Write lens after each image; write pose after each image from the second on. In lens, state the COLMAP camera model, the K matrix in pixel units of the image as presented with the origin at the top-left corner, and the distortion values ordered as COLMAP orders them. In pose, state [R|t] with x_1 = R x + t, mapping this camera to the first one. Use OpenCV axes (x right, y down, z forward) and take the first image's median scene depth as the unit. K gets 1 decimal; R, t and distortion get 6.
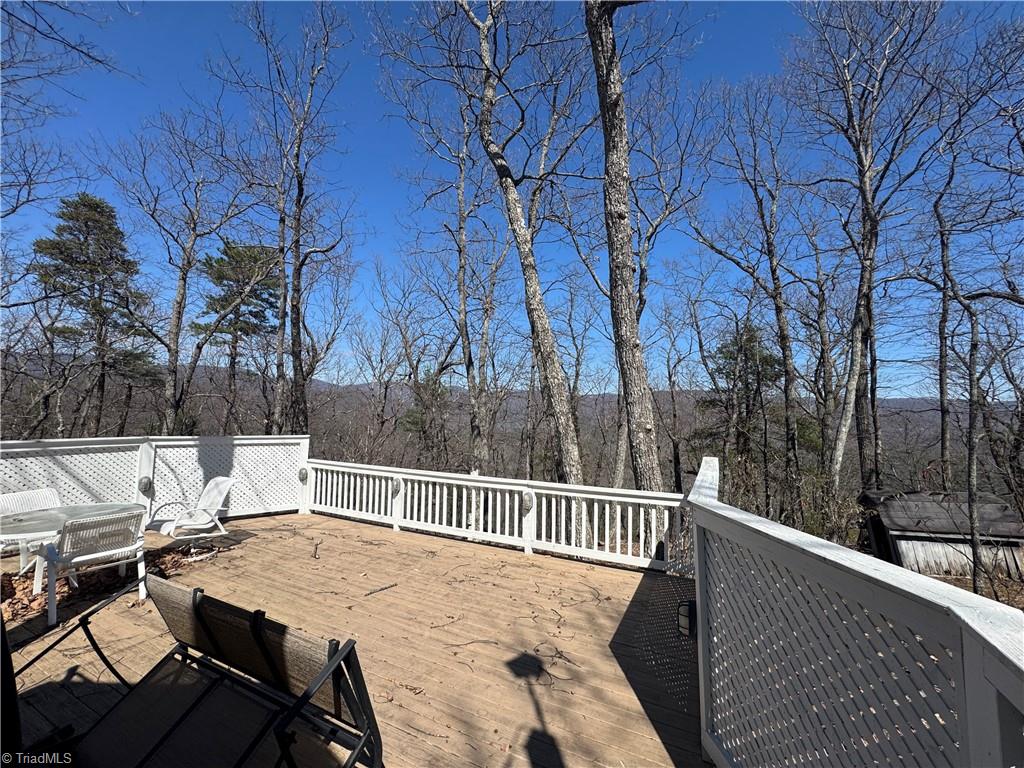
lens RADIAL K [[408.7, 0, 515.0], [0, 408.7, 384.4], [0, 0, 1]] dist [-0.003200, 0.000156]
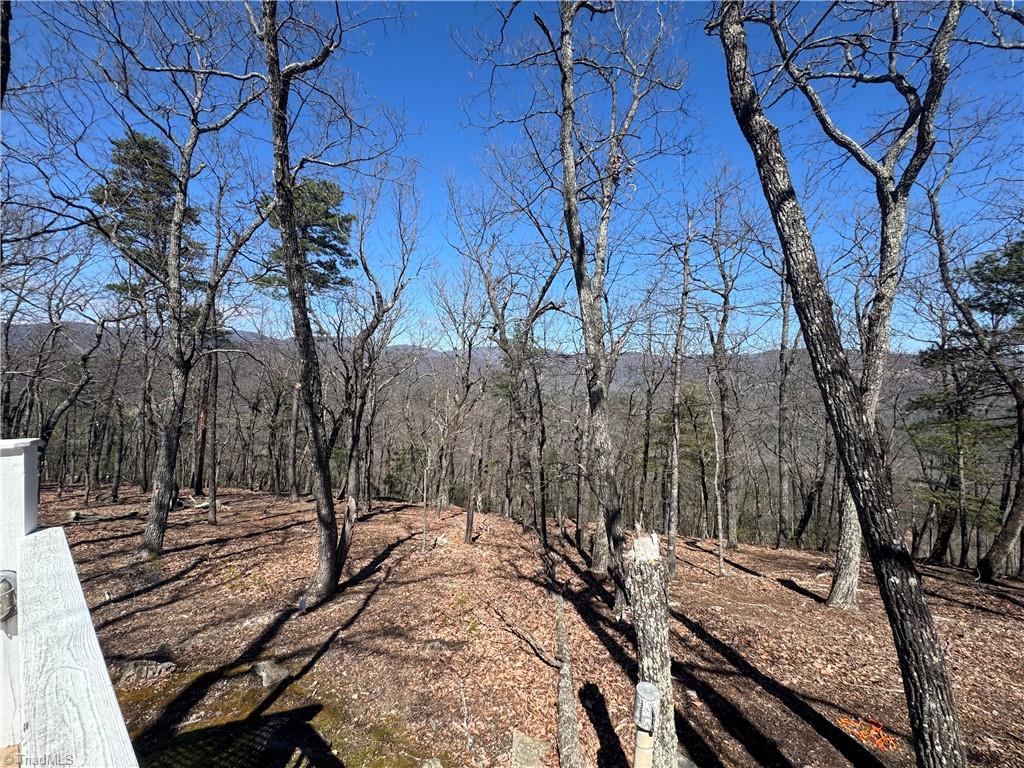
lens RADIAL K [[408.7, 0, 510.2], [0, 408.7, 383.9], [0, 0, 1]] dist [-0.003200, 0.000156]
pose [[0.972390, -0.004173, -0.233325, -0.043590], [0.024654, 0.996082, 0.084929, 0.021252], [0.232056, -0.088337, 0.968683, 0.229261]]
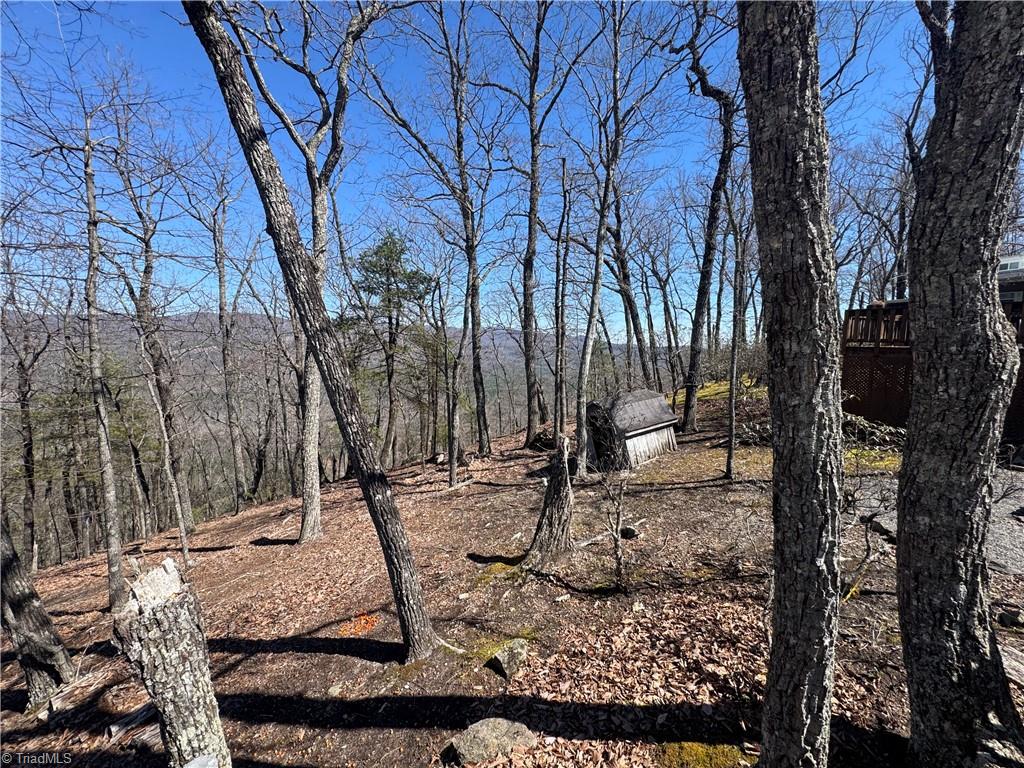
lens RADIAL K [[408.7, 0, 511.9], [0, 408.7, 384.1], [0, 0, 1]] dist [-0.003200, 0.000156]
pose [[0.553732, -0.108045, 0.825655, -0.055239], [-0.043259, 0.986475, 0.158102, 0.024868], [-0.831570, -0.123264, 0.541569, 0.250728]]
